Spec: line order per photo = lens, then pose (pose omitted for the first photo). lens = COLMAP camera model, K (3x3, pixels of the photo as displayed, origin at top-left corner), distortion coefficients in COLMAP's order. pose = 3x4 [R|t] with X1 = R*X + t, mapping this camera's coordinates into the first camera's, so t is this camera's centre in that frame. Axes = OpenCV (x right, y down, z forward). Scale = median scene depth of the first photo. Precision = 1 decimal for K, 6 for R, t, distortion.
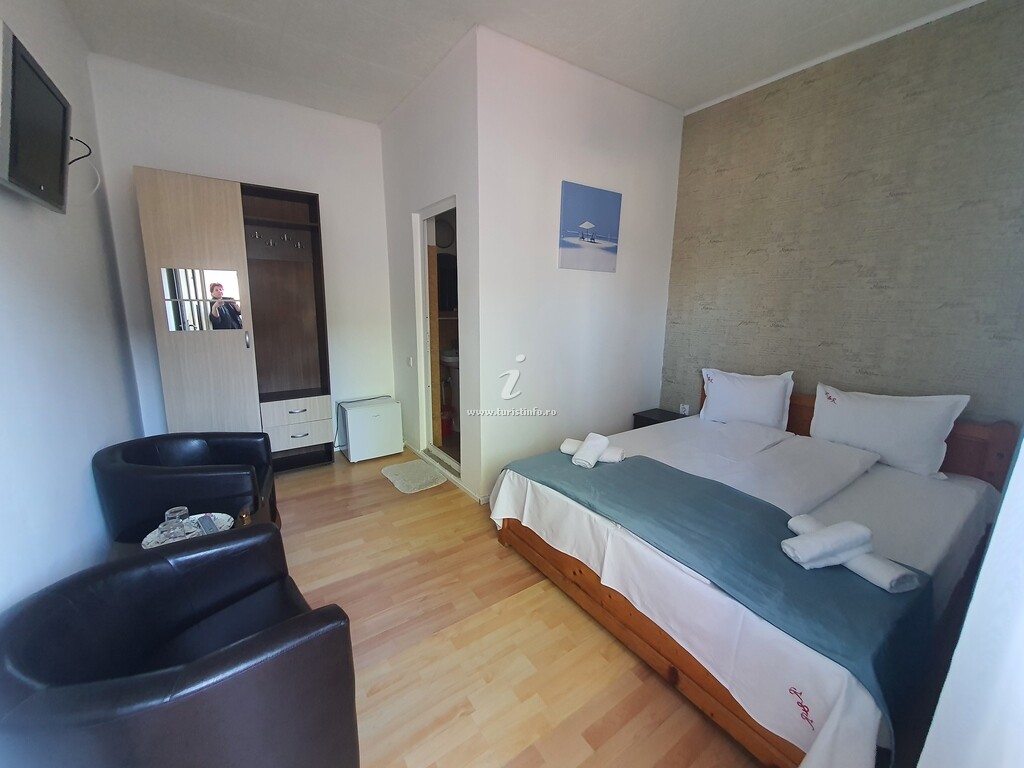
lens RADIAL K [[410.1, 0, 516.1], [0, 410.1, 381.2], [0, 0, 1]] dist [0.000132, -0.000019]
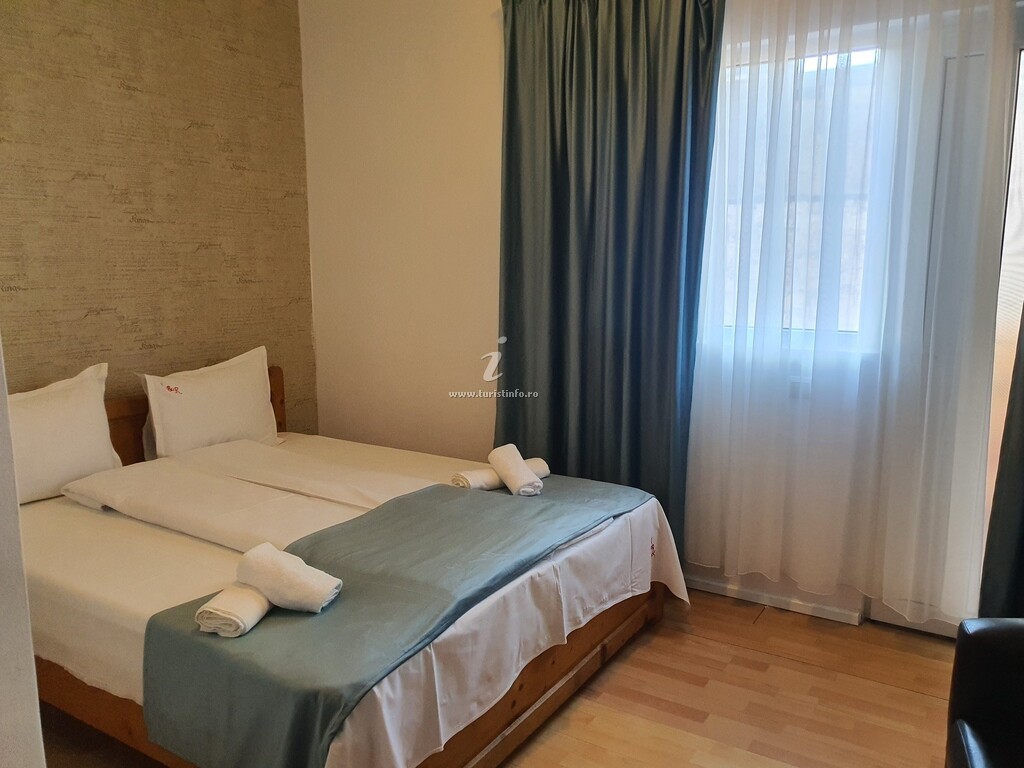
lens RADIAL K [[784.0, 0, 512.0], [0, 784.0, 384.0], [0, 0, 1]] dist [0.041405, 0.000517]
pose [[-0.387138, -0.157325, 0.908500, -0.634801], [0.153176, 0.960669, 0.231631, -0.186750], [-0.909209, 0.228833, -0.347813, 1.001140]]
